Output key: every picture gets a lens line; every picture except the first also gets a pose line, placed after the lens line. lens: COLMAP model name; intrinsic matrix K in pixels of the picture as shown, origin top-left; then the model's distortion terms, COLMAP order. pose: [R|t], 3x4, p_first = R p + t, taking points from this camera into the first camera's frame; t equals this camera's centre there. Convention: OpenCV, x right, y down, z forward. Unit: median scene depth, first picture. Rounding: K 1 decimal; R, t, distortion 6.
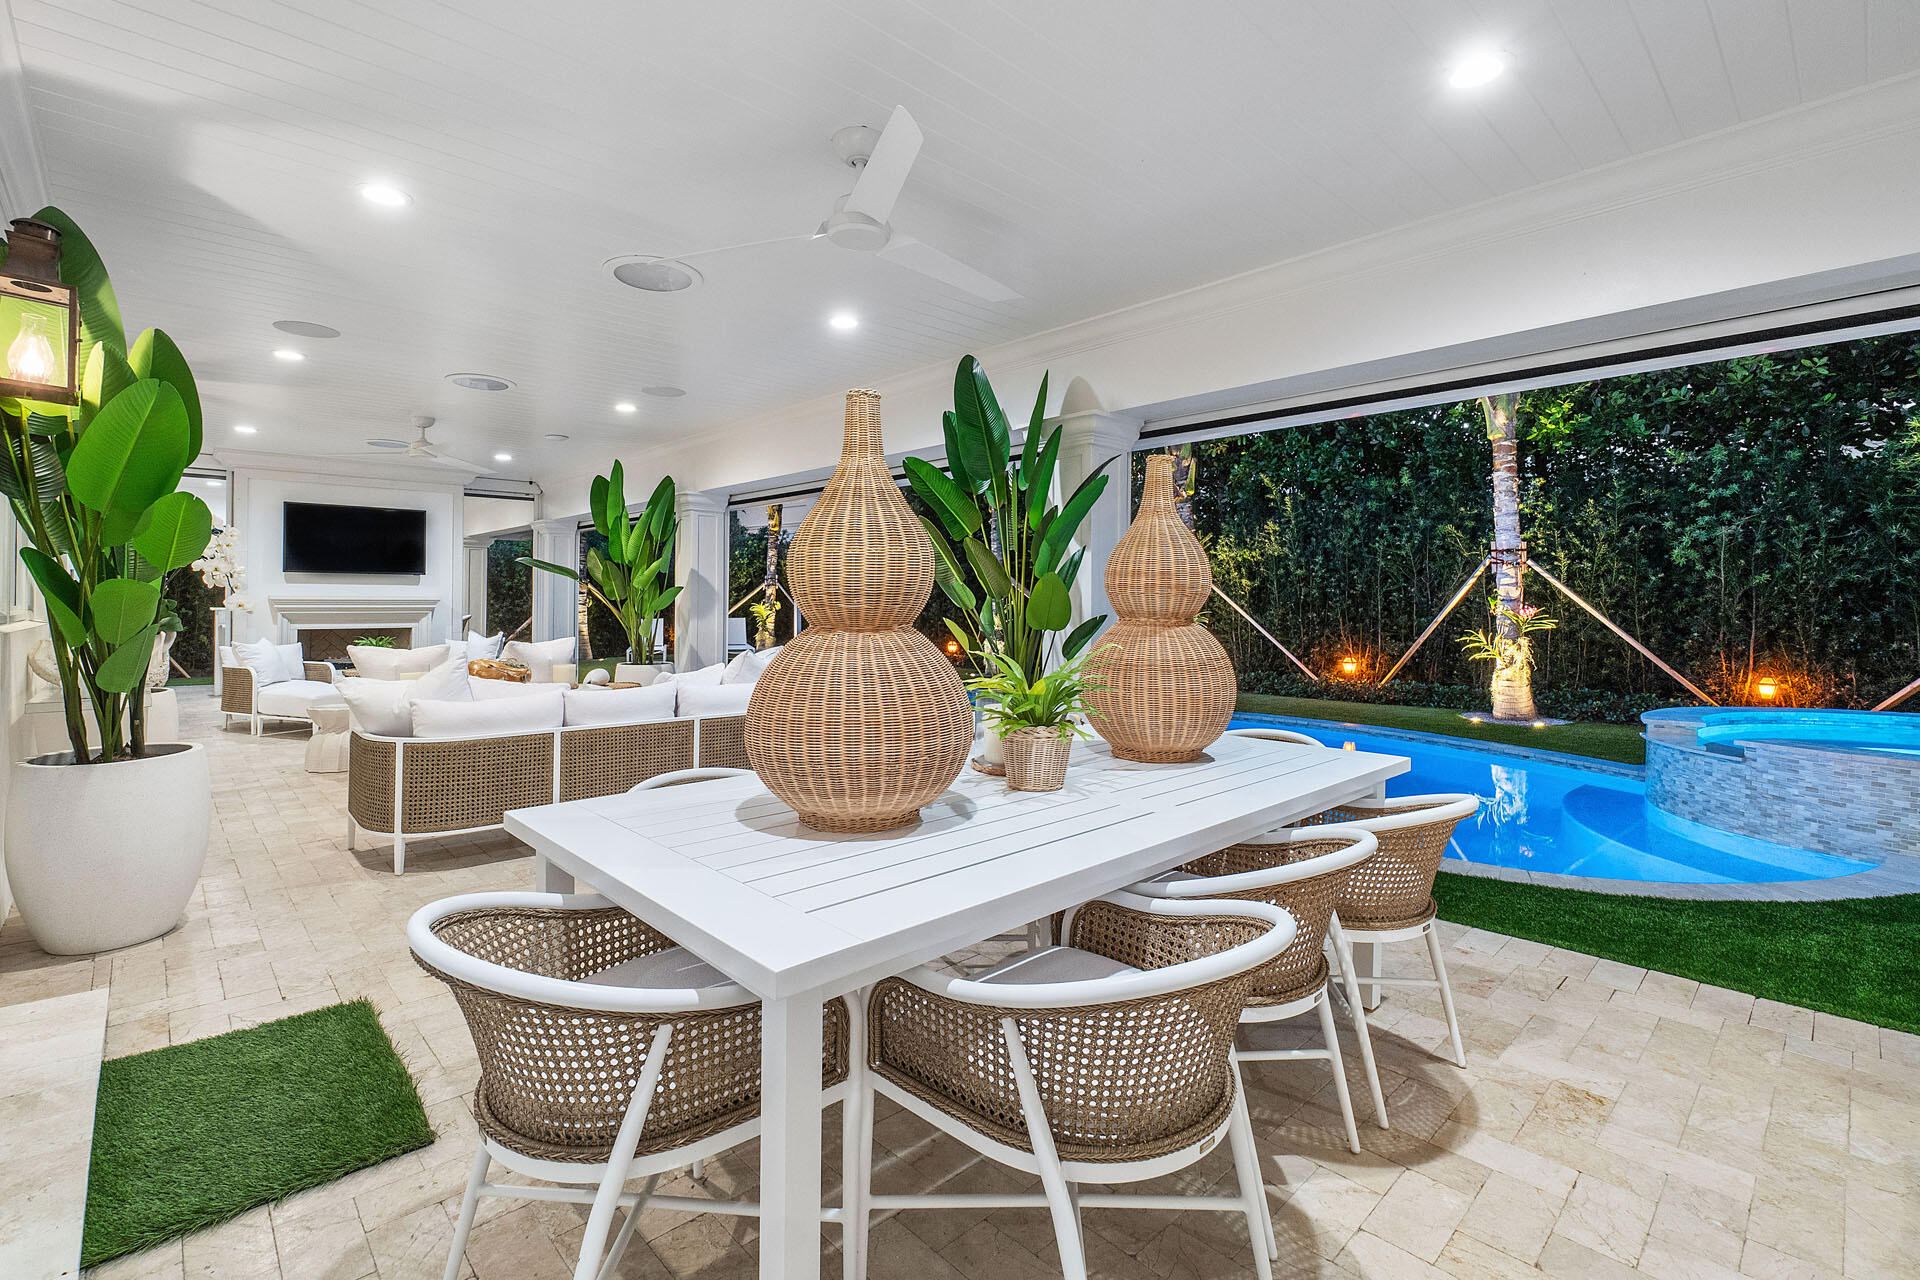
lens RADIAL K [[870.8, 0, 992.0], [0, 870.8, 610.3], [0, 0, 1]] dist [-0.000379, -0.000039]
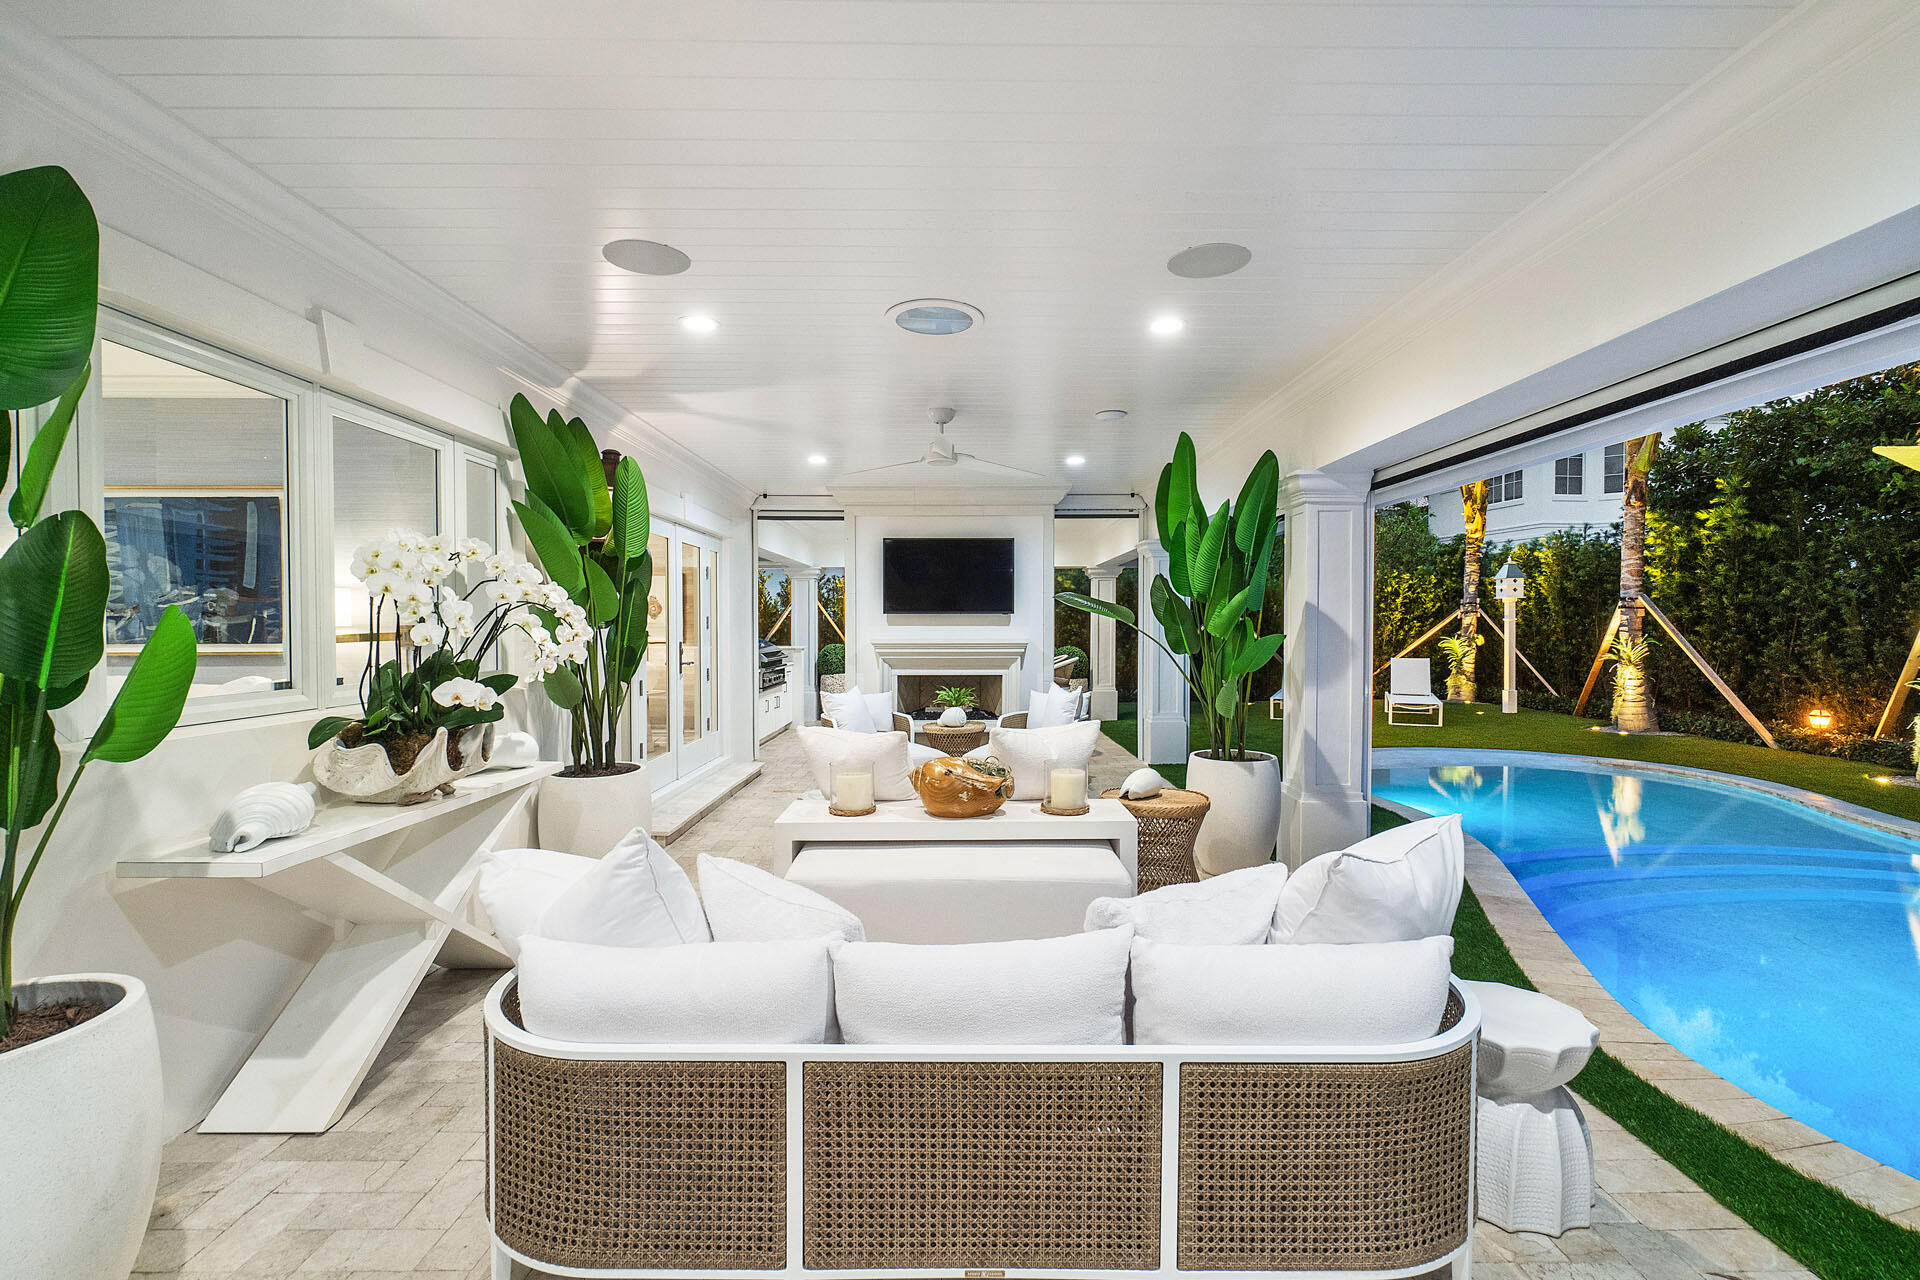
lens RADIAL K [[889.8, 0, 982.0], [0, 889.8, 639.8], [0, 0, 1]] dist [-0.001444, -0.000166]
pose [[0.727169, 0.008240, -0.686409, -0.076567], [-0.002731, 0.999955, 0.009111, -0.022941], [0.686453, -0.004751, 0.727159, 0.348231]]
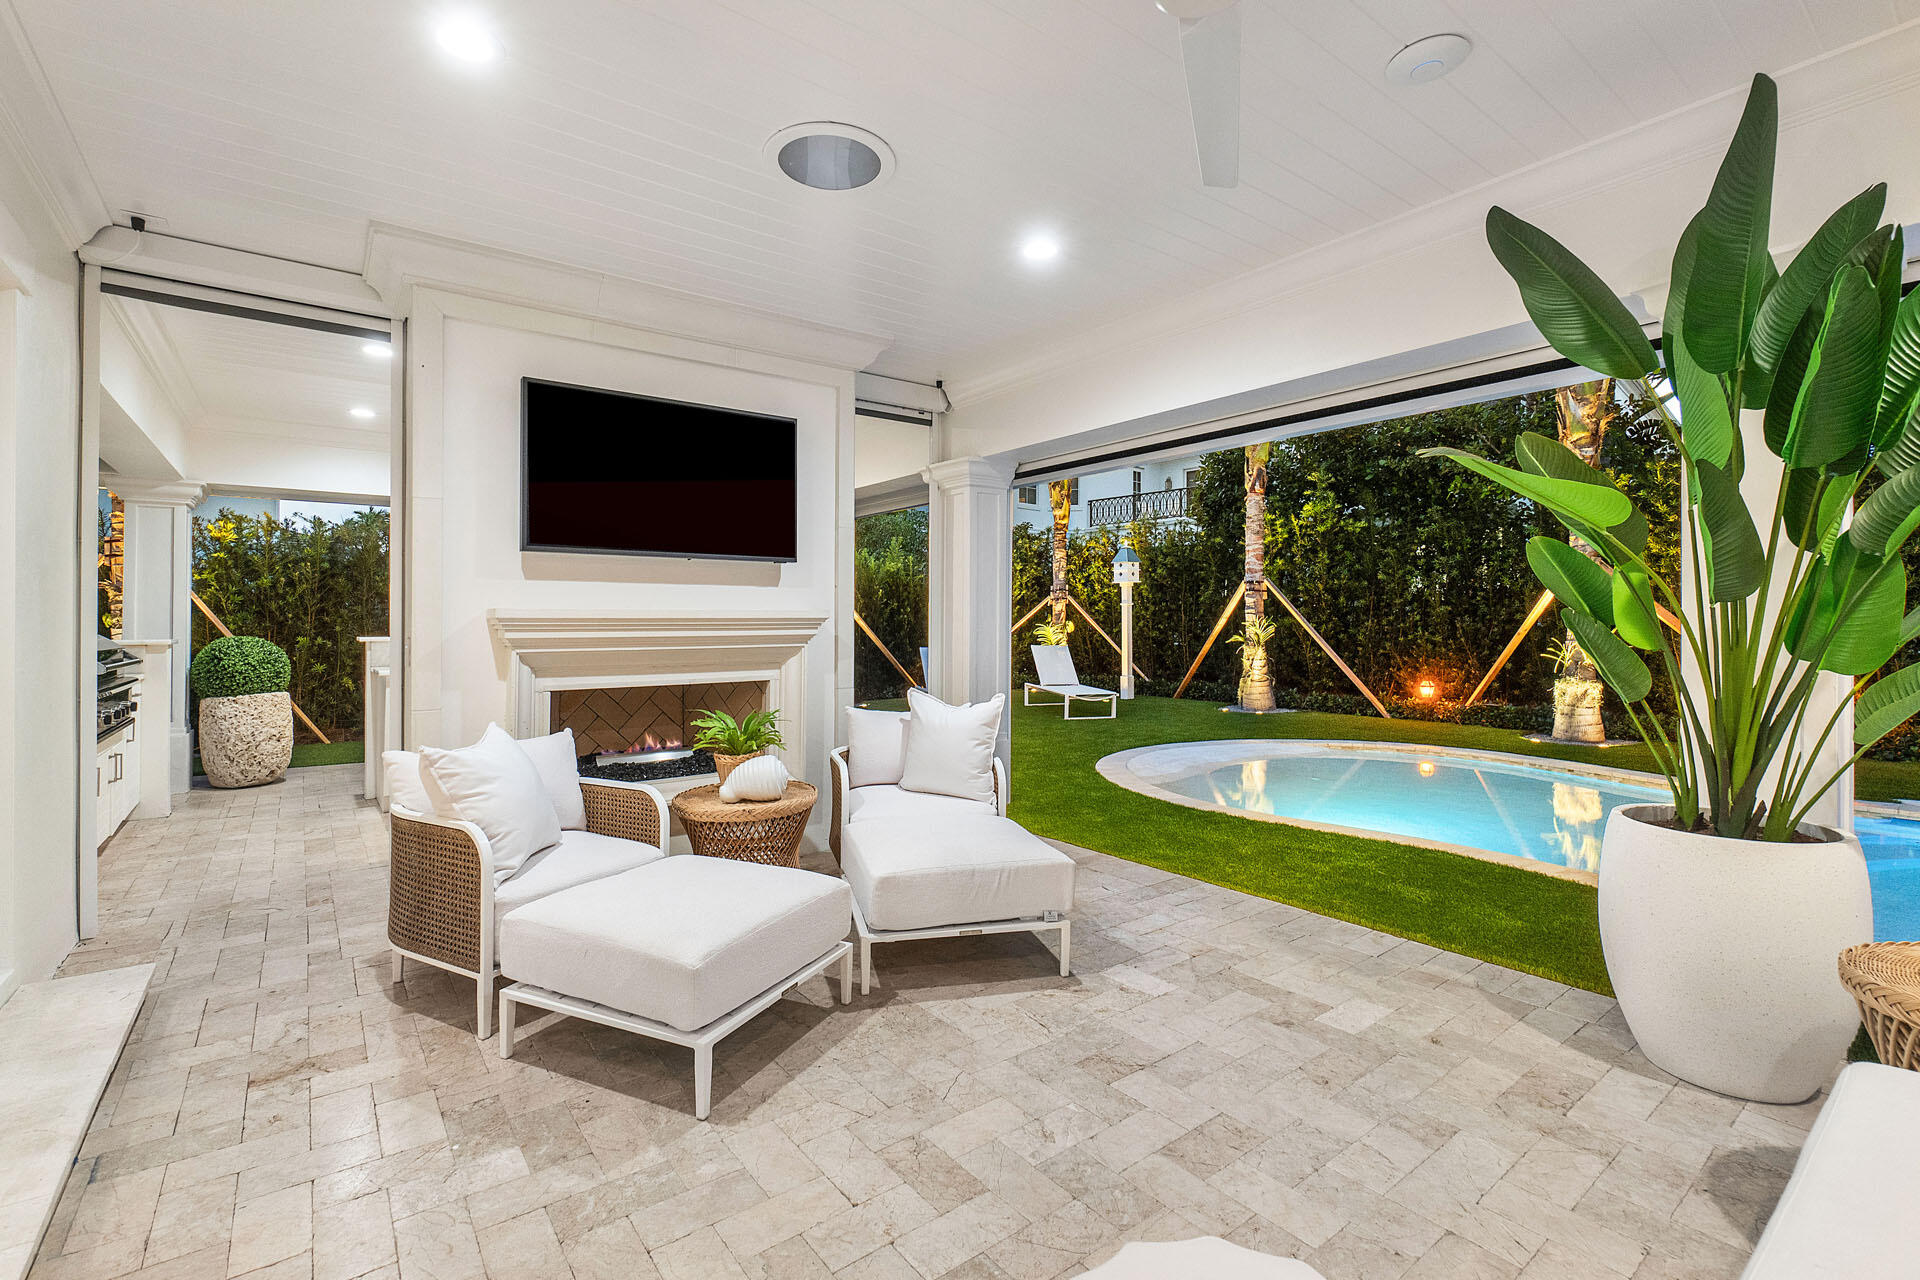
lens RADIAL K [[856.3, 0, 960.0], [0, 856.3, 640.0], [0, 0, 1]] dist [-0.001806, -0.000496]
pose [[0.992674, -0.005532, -0.120693, -0.515635], [0.006809, 0.999925, 0.010170, -0.004777], [0.120628, -0.010917, 0.992638, 0.574583]]
